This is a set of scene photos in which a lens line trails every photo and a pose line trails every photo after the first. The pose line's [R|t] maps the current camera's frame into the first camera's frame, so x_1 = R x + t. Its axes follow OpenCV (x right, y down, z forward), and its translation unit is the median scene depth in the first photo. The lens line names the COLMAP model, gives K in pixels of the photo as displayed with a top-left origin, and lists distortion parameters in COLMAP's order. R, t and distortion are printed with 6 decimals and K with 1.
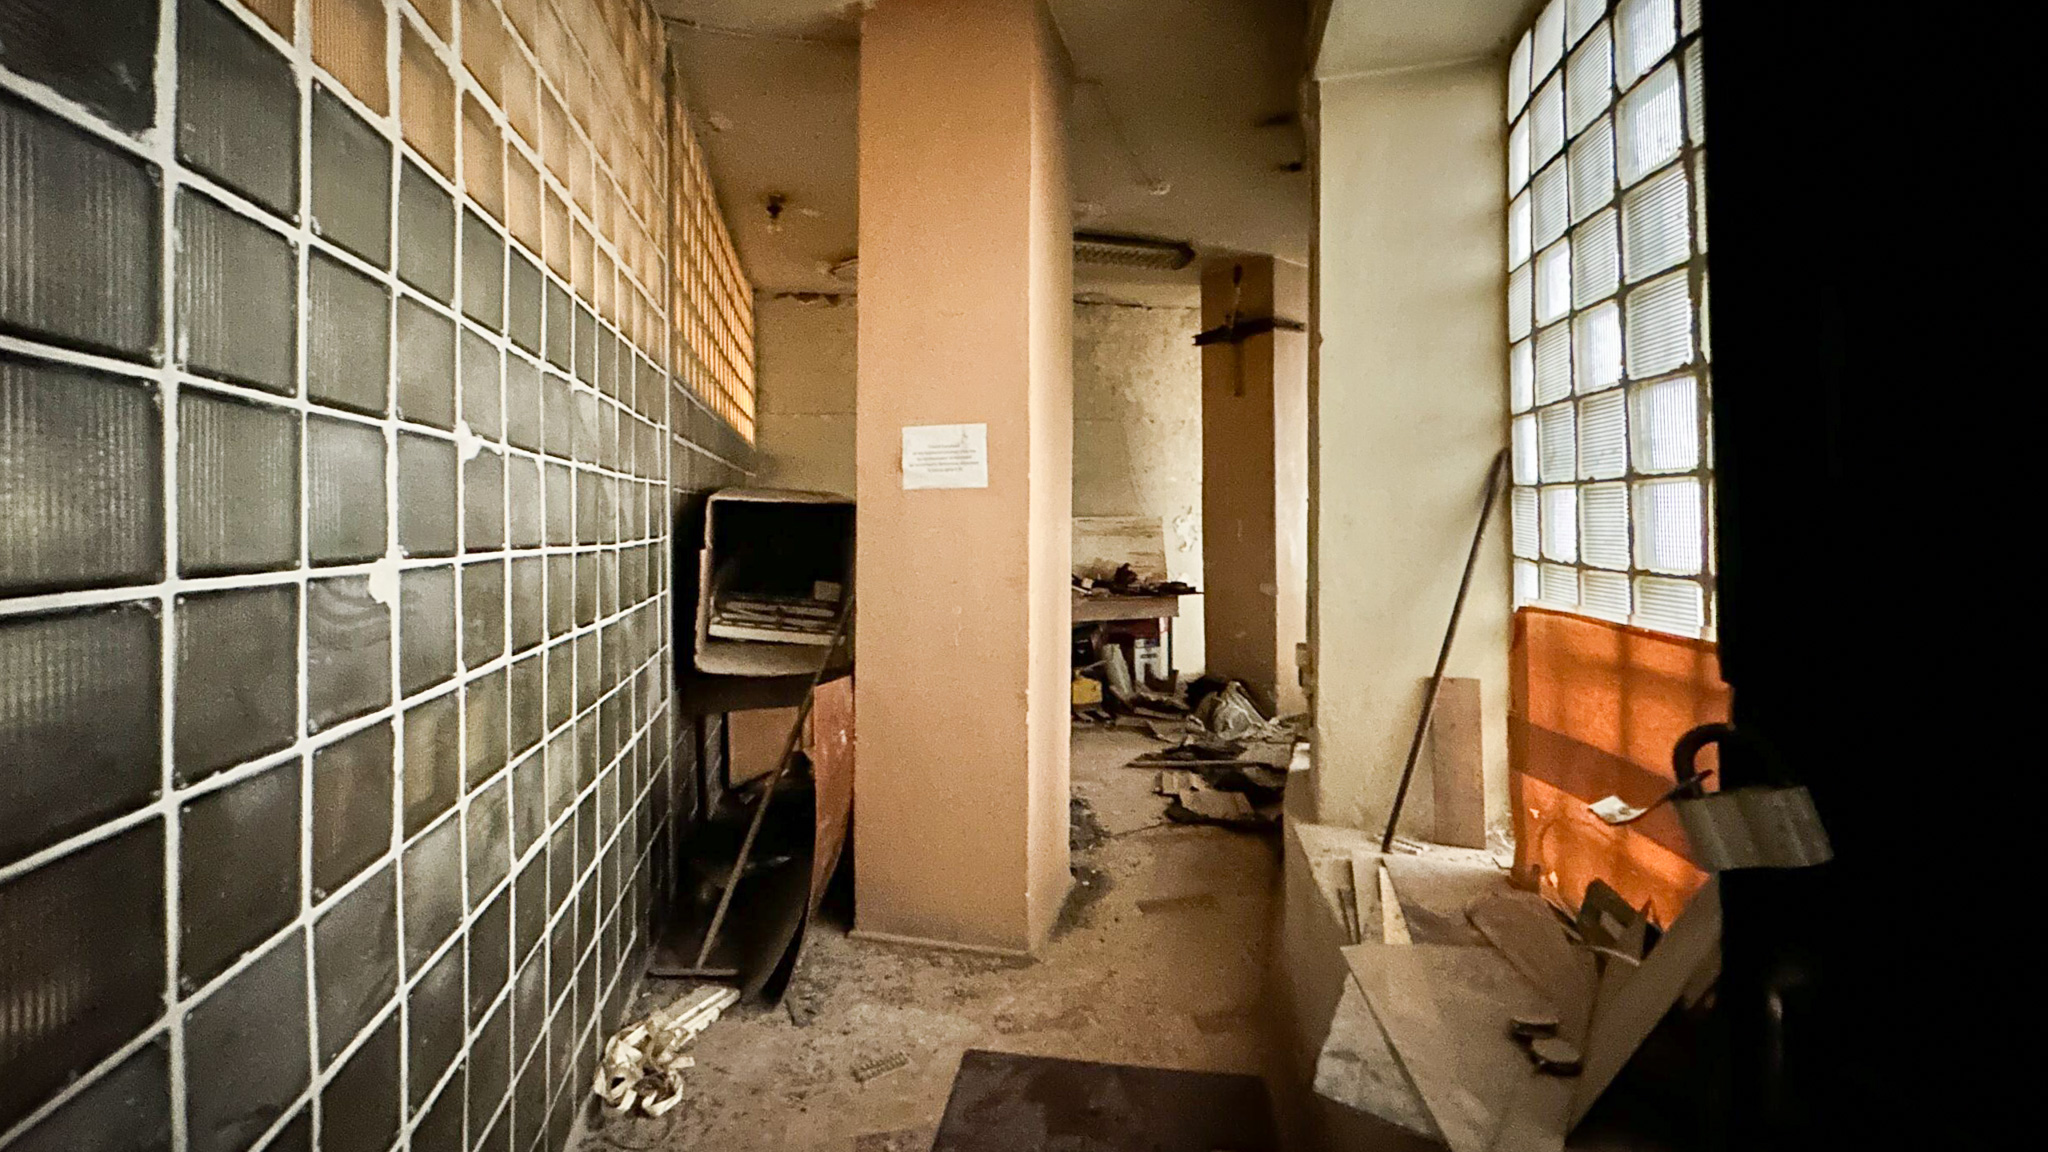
lens RADIAL K [[814.1, 0, 1032.4], [0, 814.1, 565.1], [0, 0, 1]] dist [-0.005761, 0.000589]
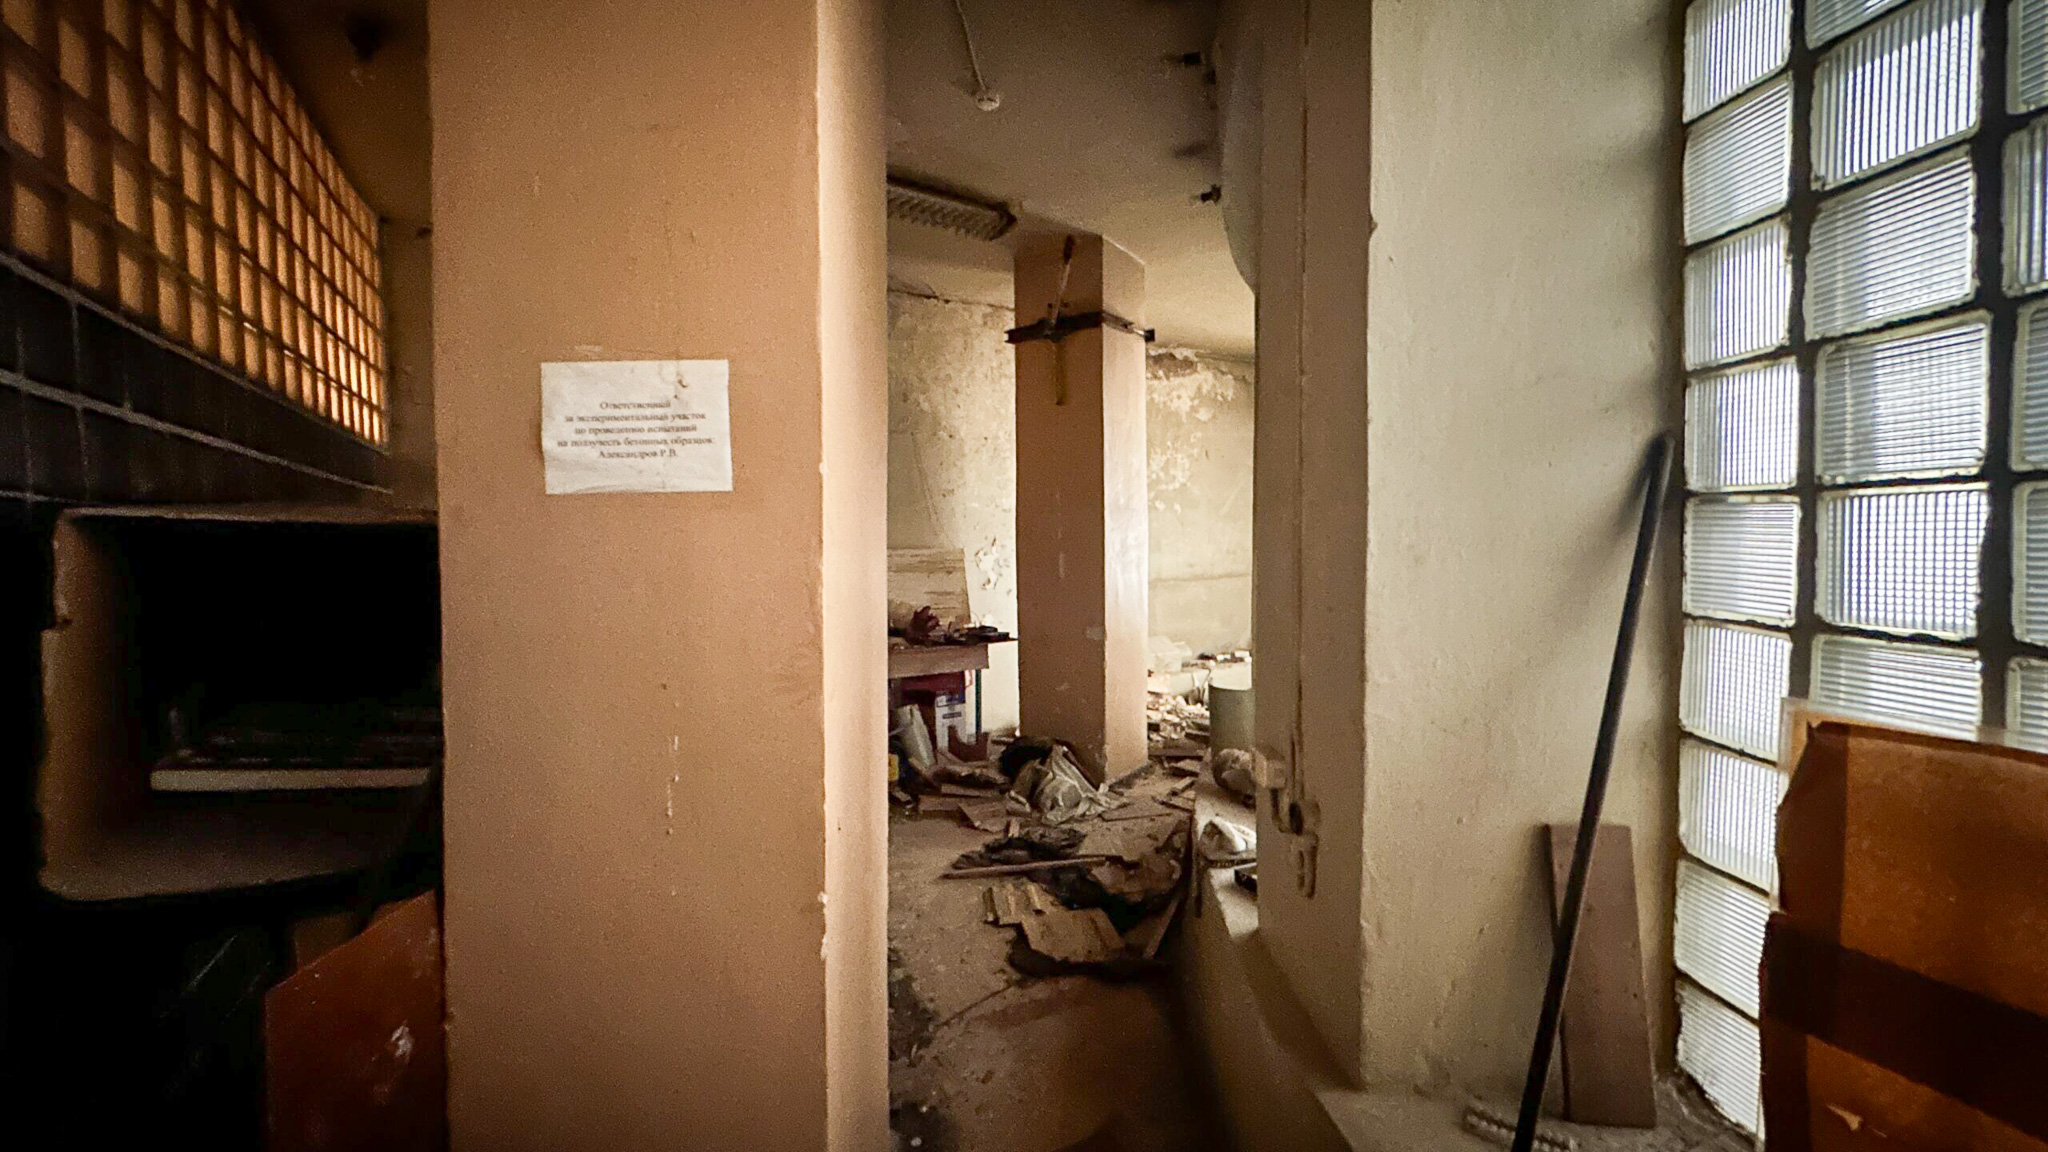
lens RADIAL K [[814.1, 0, 1024.7], [0, 814.1, 576.6], [0, 0, 1]] dist [-0.005761, 0.000589]
pose [[0.963824, -0.012954, 0.266225, -0.007232], [0.019650, 0.999554, -0.022502, -0.012922], [-0.265815, 0.026919, 0.963648, 0.206001]]
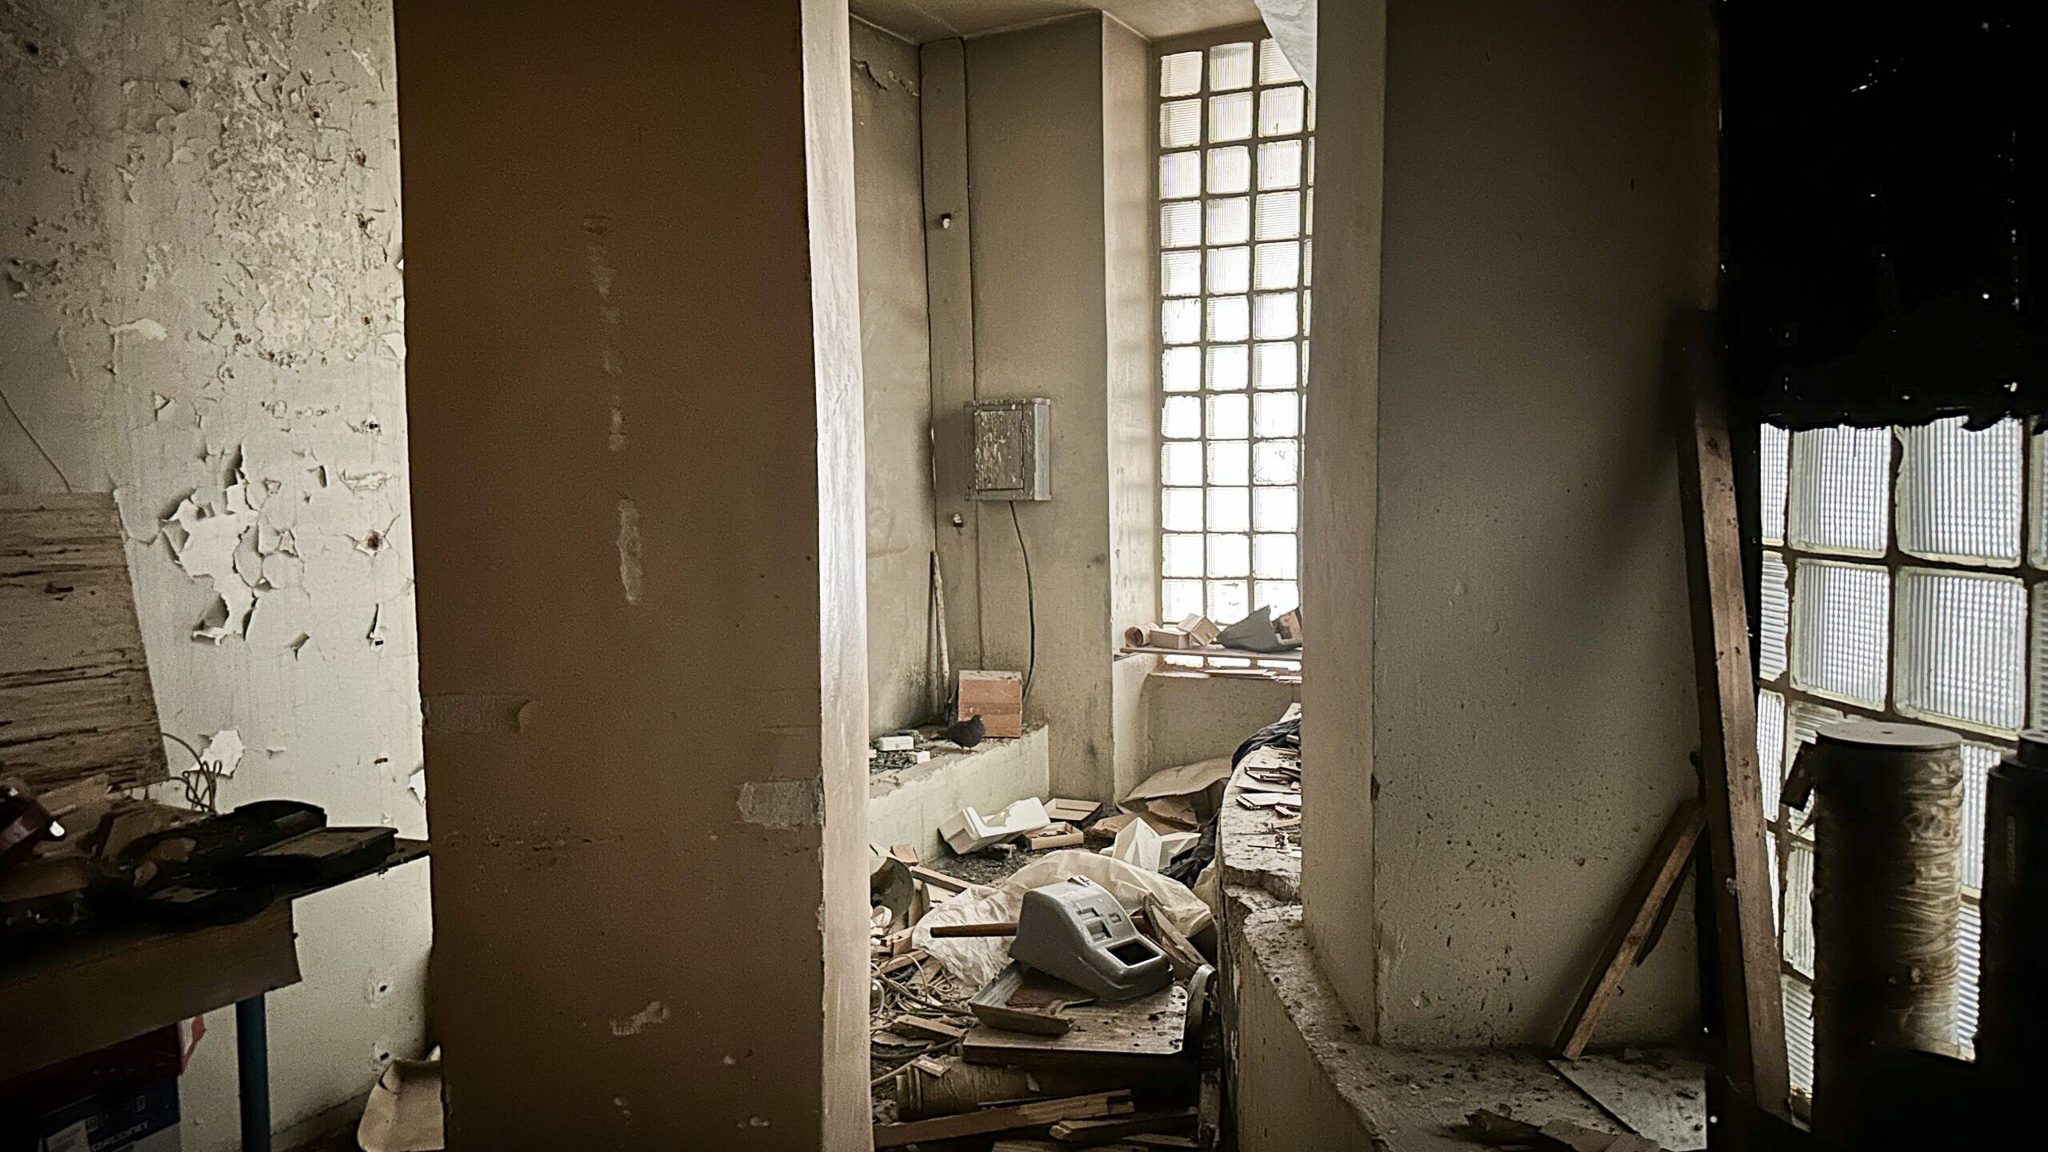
lens RADIAL K [[1422.7, 0, 1018.4], [0, 1422.7, 576.4], [0, 0, 1]] dist [0.088327, -0.113679]
pose [[0.678055, -0.049380, 0.733350, 0.048592], [0.057873, 0.998230, 0.013707, -0.036102], [-0.732729, 0.033147, 0.679713, 0.706405]]
